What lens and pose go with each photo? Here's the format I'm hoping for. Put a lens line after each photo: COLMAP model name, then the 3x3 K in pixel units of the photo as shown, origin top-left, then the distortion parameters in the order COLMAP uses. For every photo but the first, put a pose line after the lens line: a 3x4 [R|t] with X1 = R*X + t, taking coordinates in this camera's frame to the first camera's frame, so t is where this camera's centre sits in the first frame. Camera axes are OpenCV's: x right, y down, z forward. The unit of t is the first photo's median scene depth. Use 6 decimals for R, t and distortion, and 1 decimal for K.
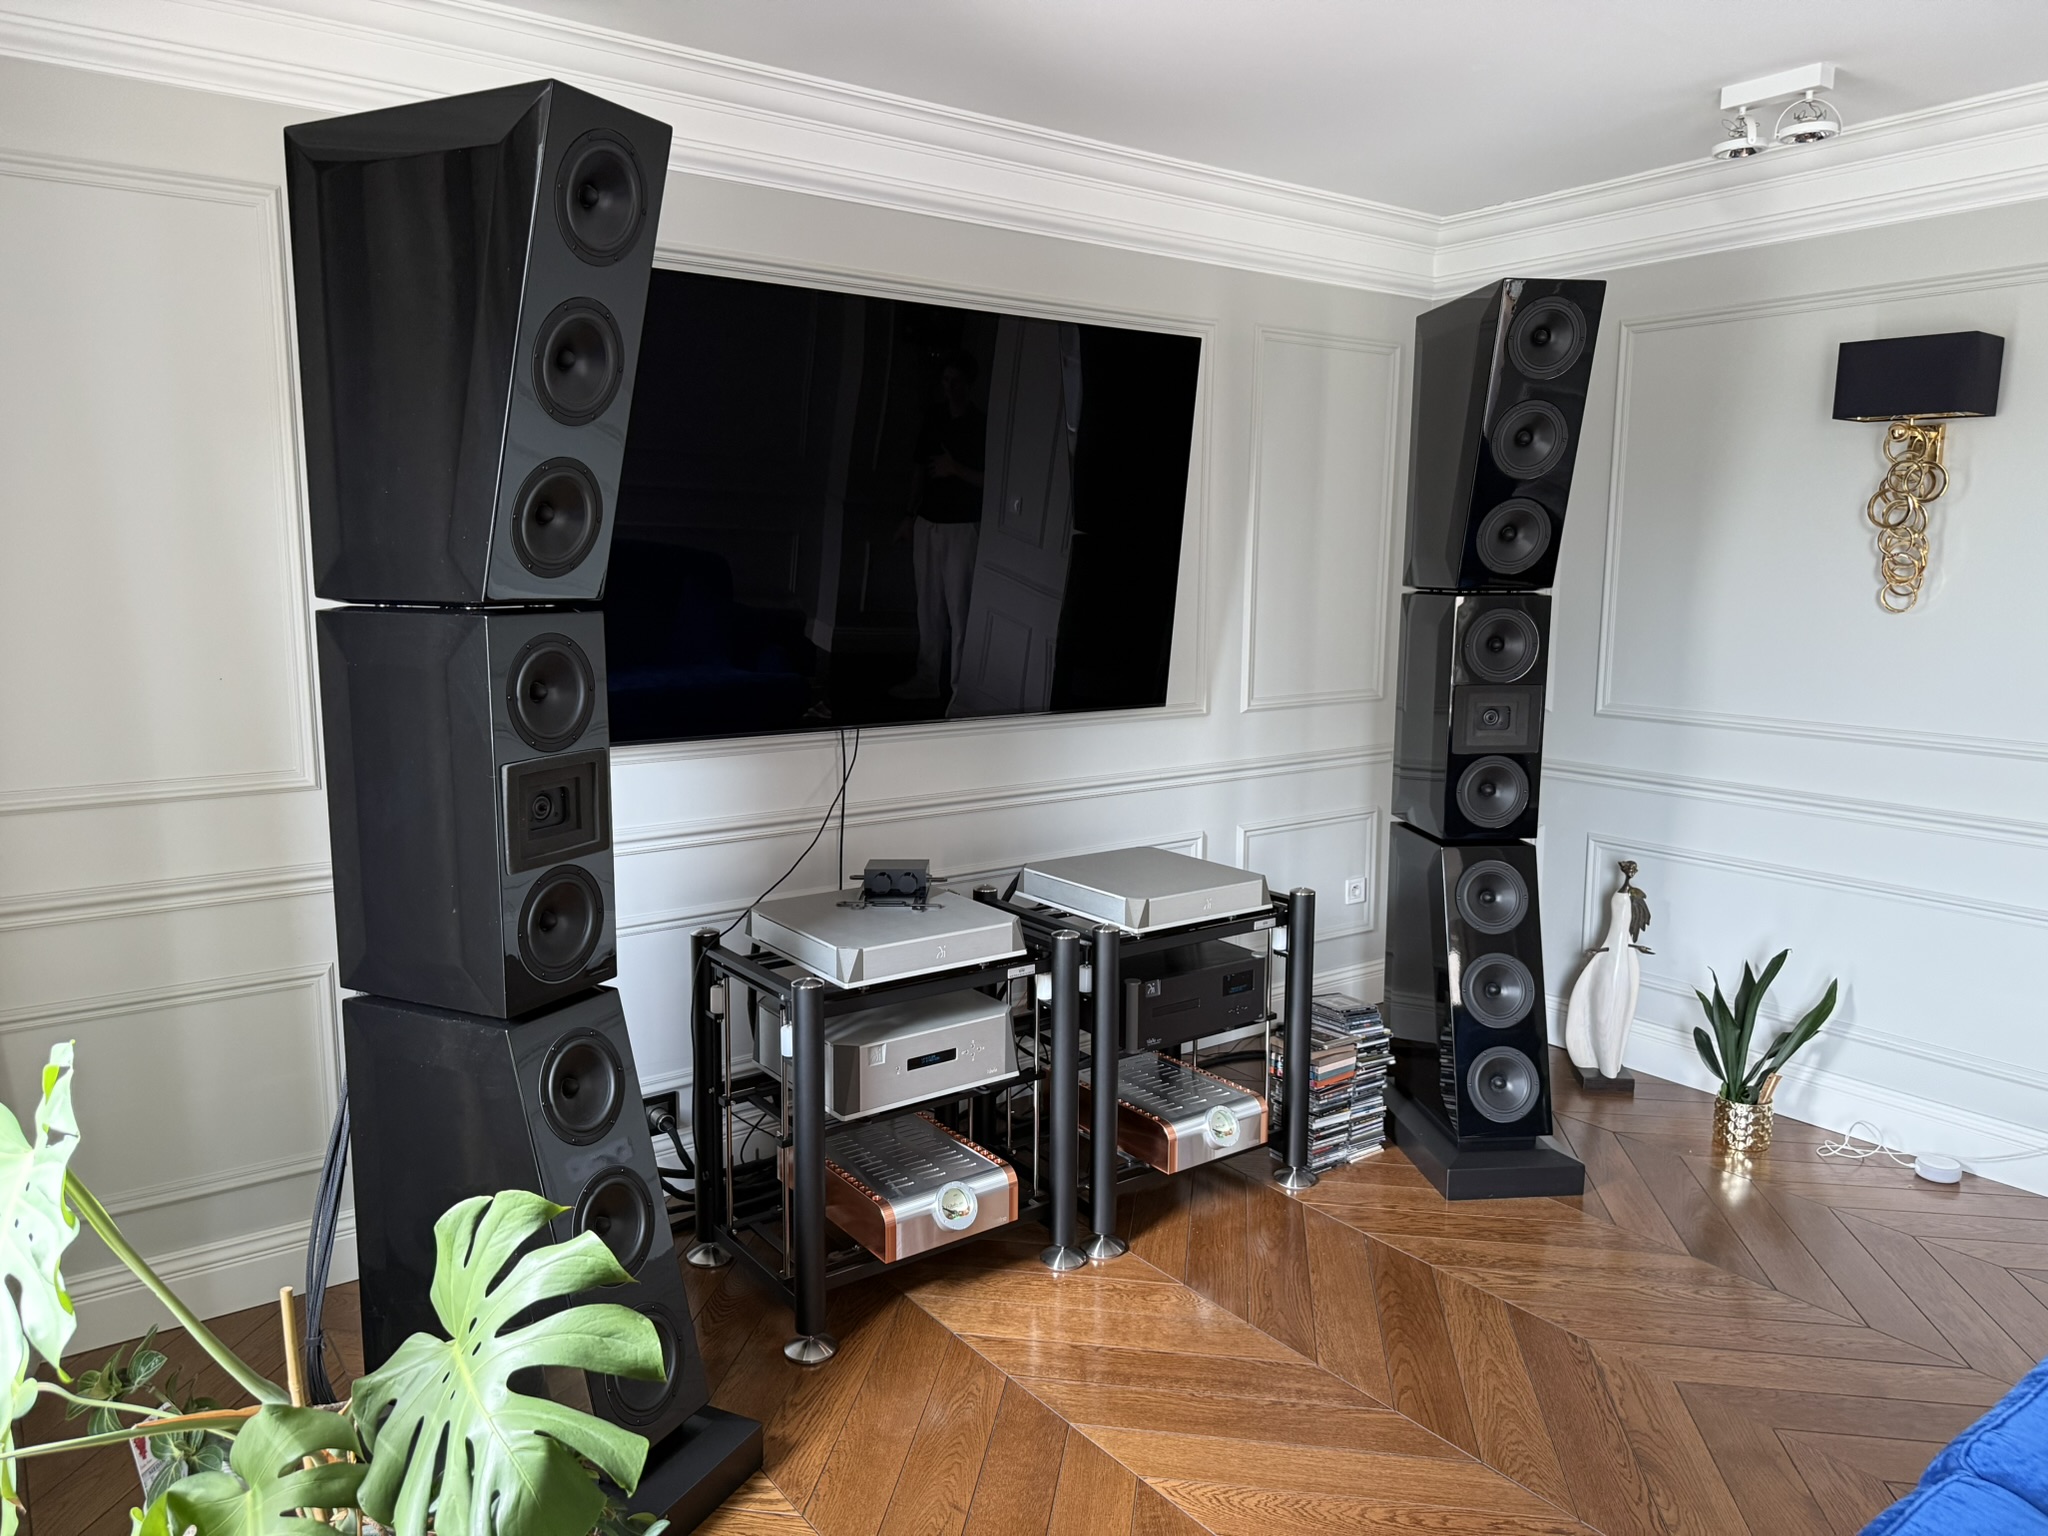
lens RADIAL K [[1440.9, 0, 1017.8], [0, 1440.9, 761.2], [0, 0, 1]] dist [0.086500, -0.131315]
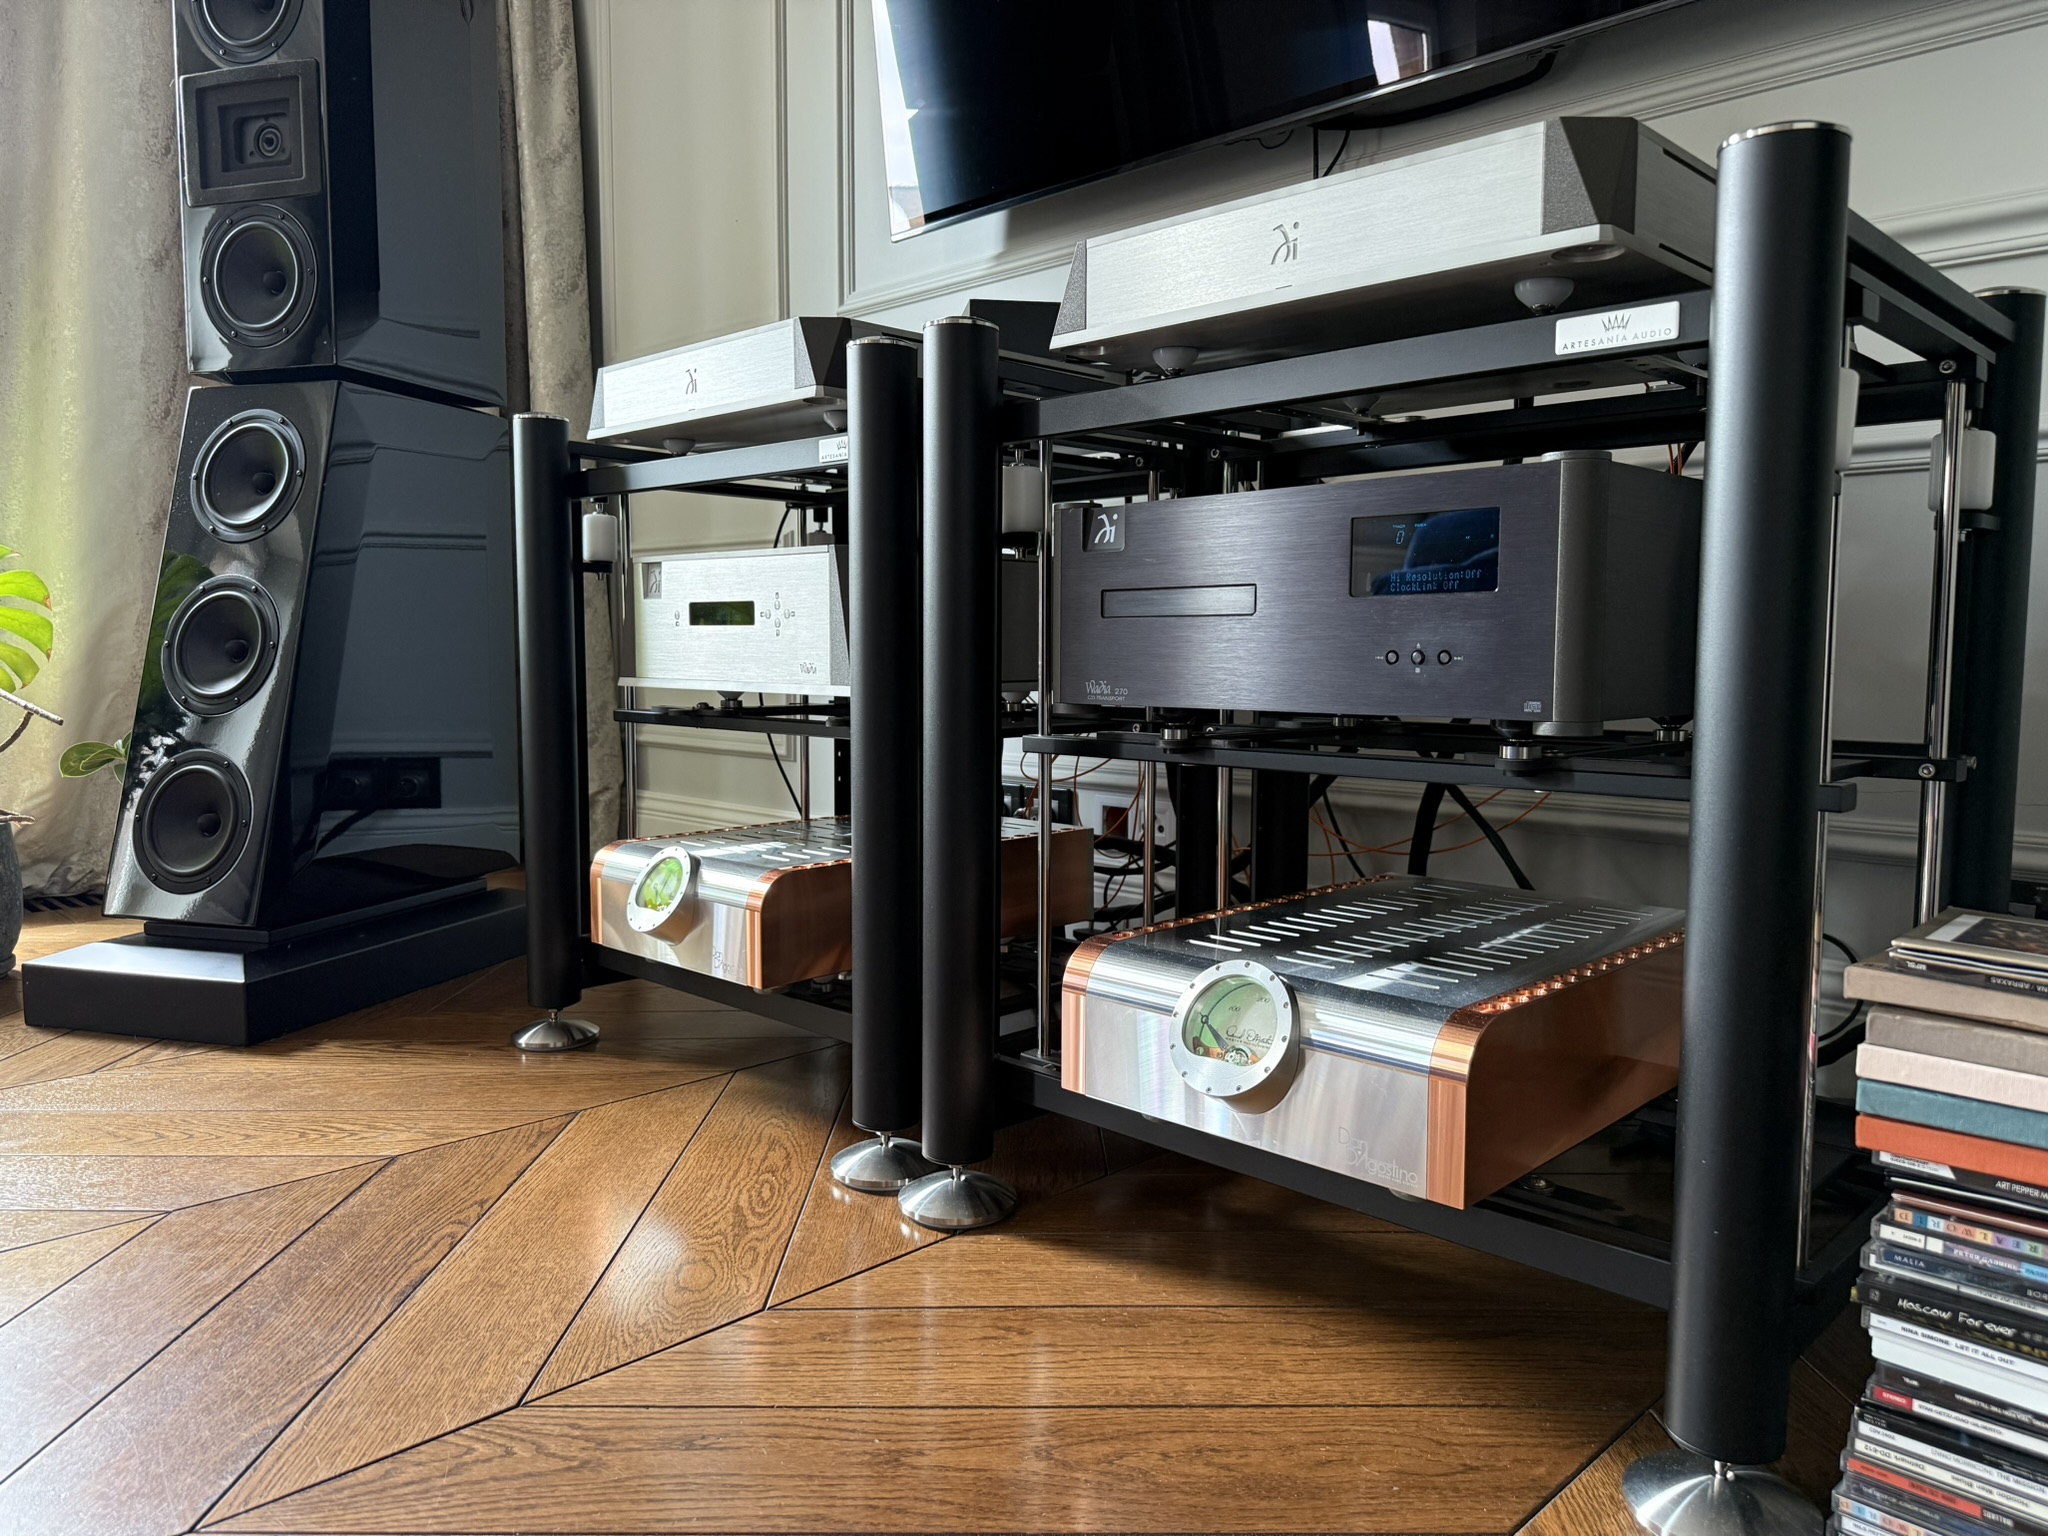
lens RADIAL K [[1440.9, 0, 1017.8], [0, 1440.9, 761.2], [0, 0, 1]] dist [0.086500, -0.131315]
pose [[0.155483, 0.075819, -0.984925, 0.420546], [-0.138445, 0.988882, 0.054268, 0.193996], [0.978089, 0.127921, 0.164252, 0.924150]]
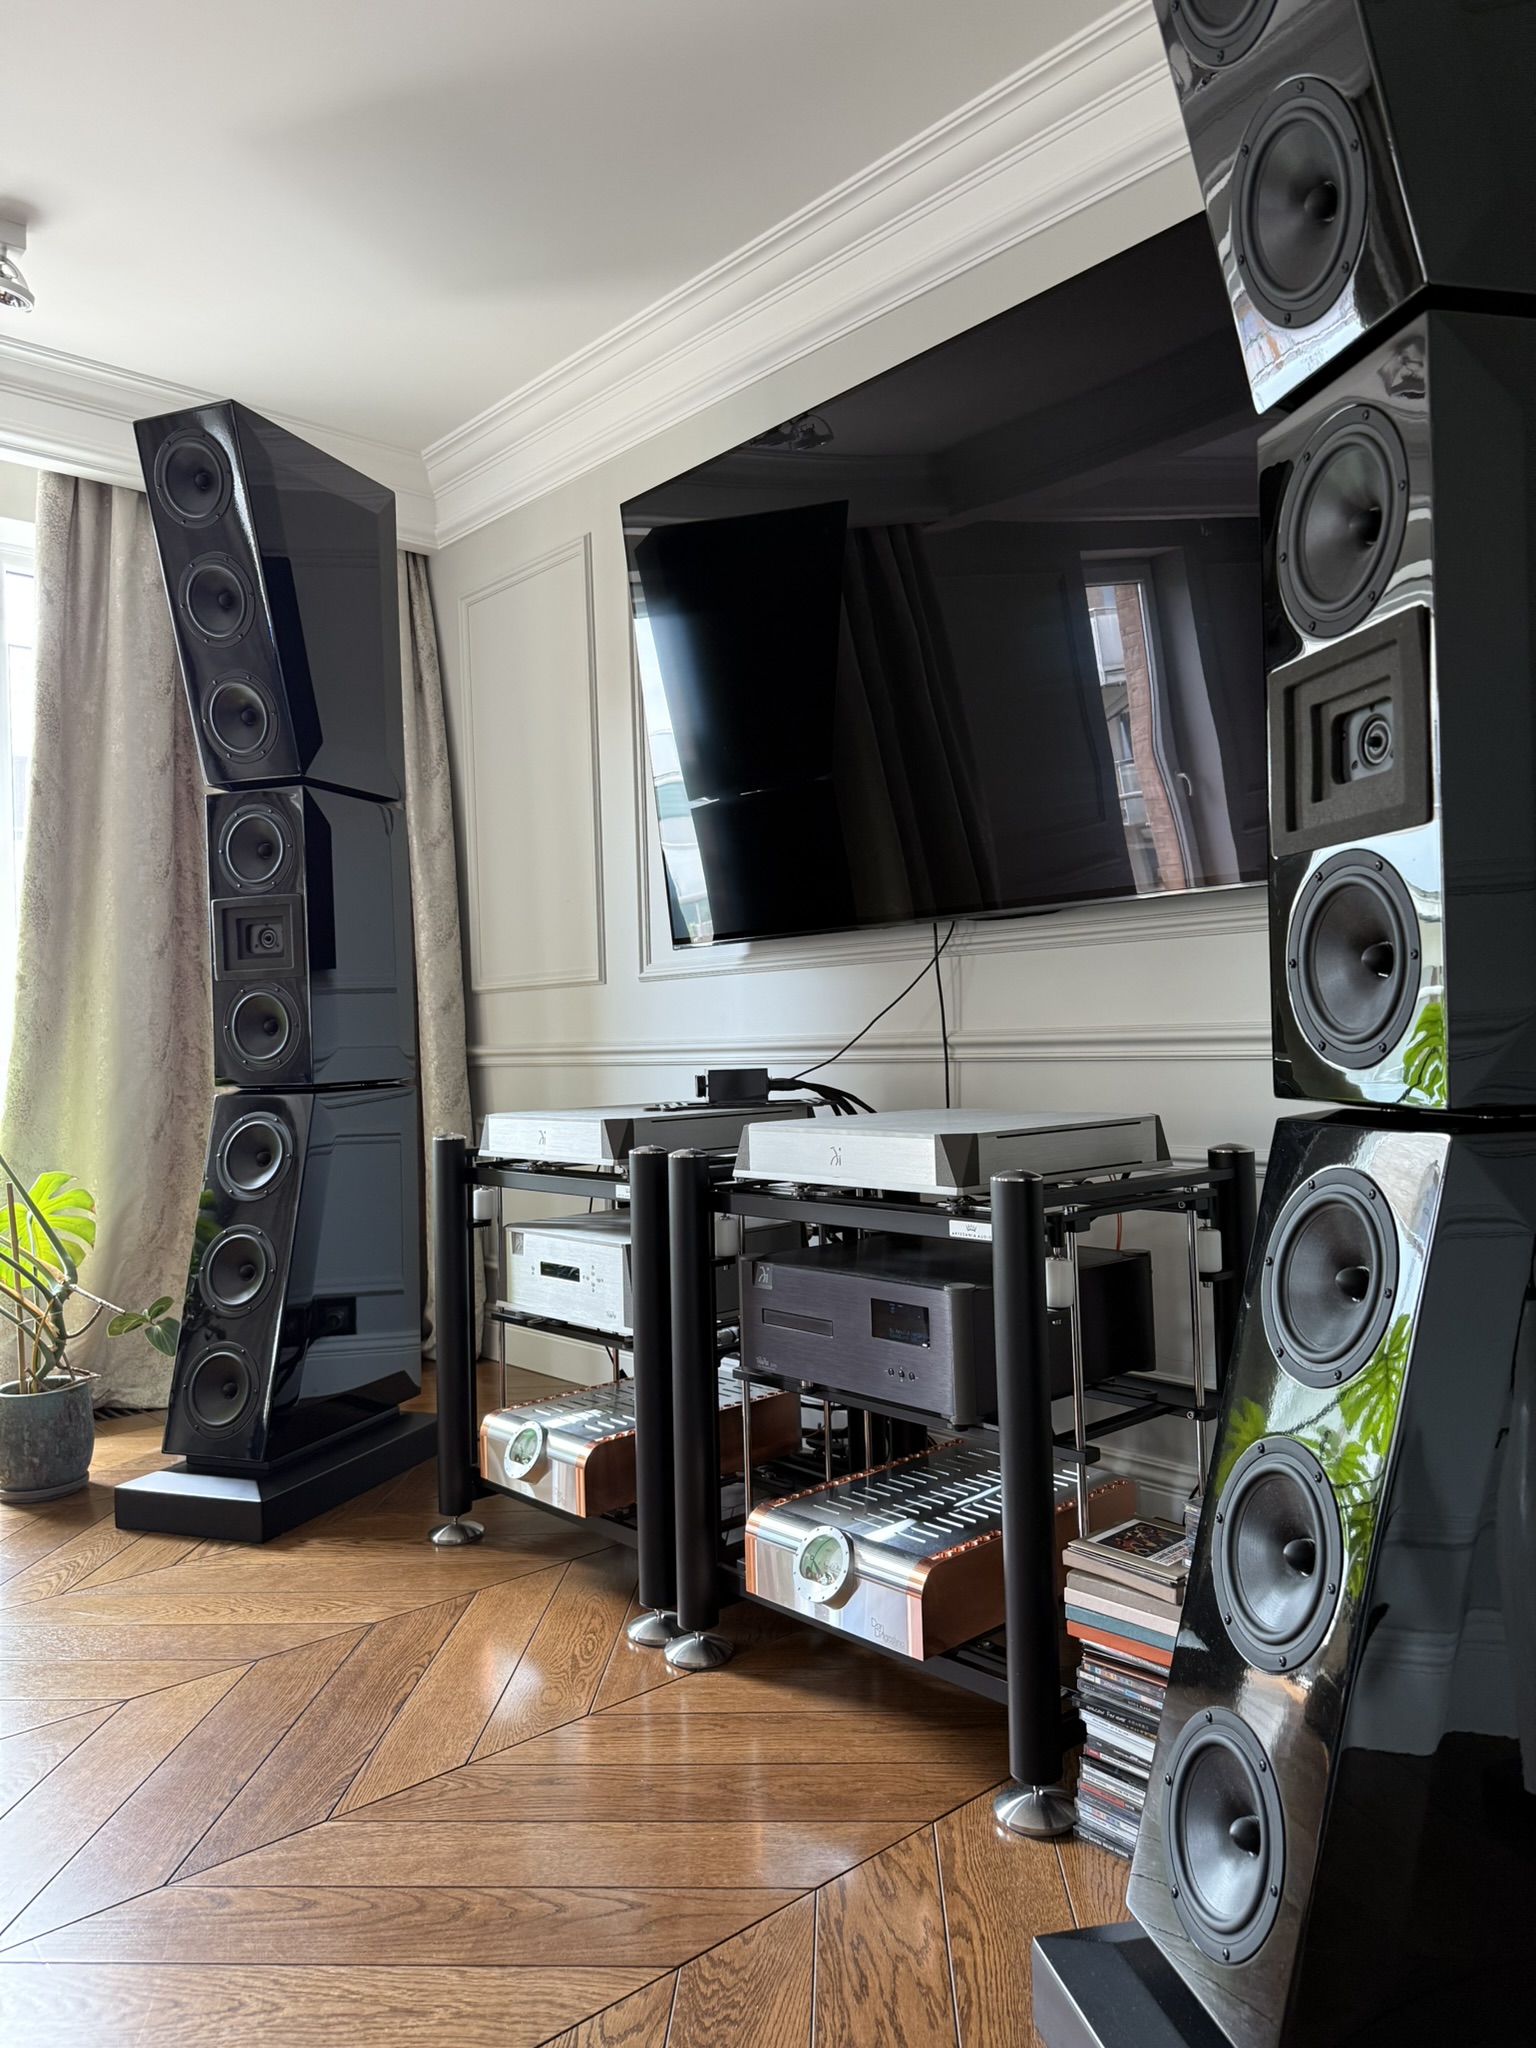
lens RADIAL K [[1440.9, 0, 768.0], [0, 1440.9, 1024.0], [0, 0, 1]] dist [0.086500, -0.131315]
pose [[0.099423, -0.015687, -0.994922, 0.713407], [-0.108094, 0.993788, -0.026471, 0.064287], [0.989157, 0.110177, 0.097110, 0.921251]]
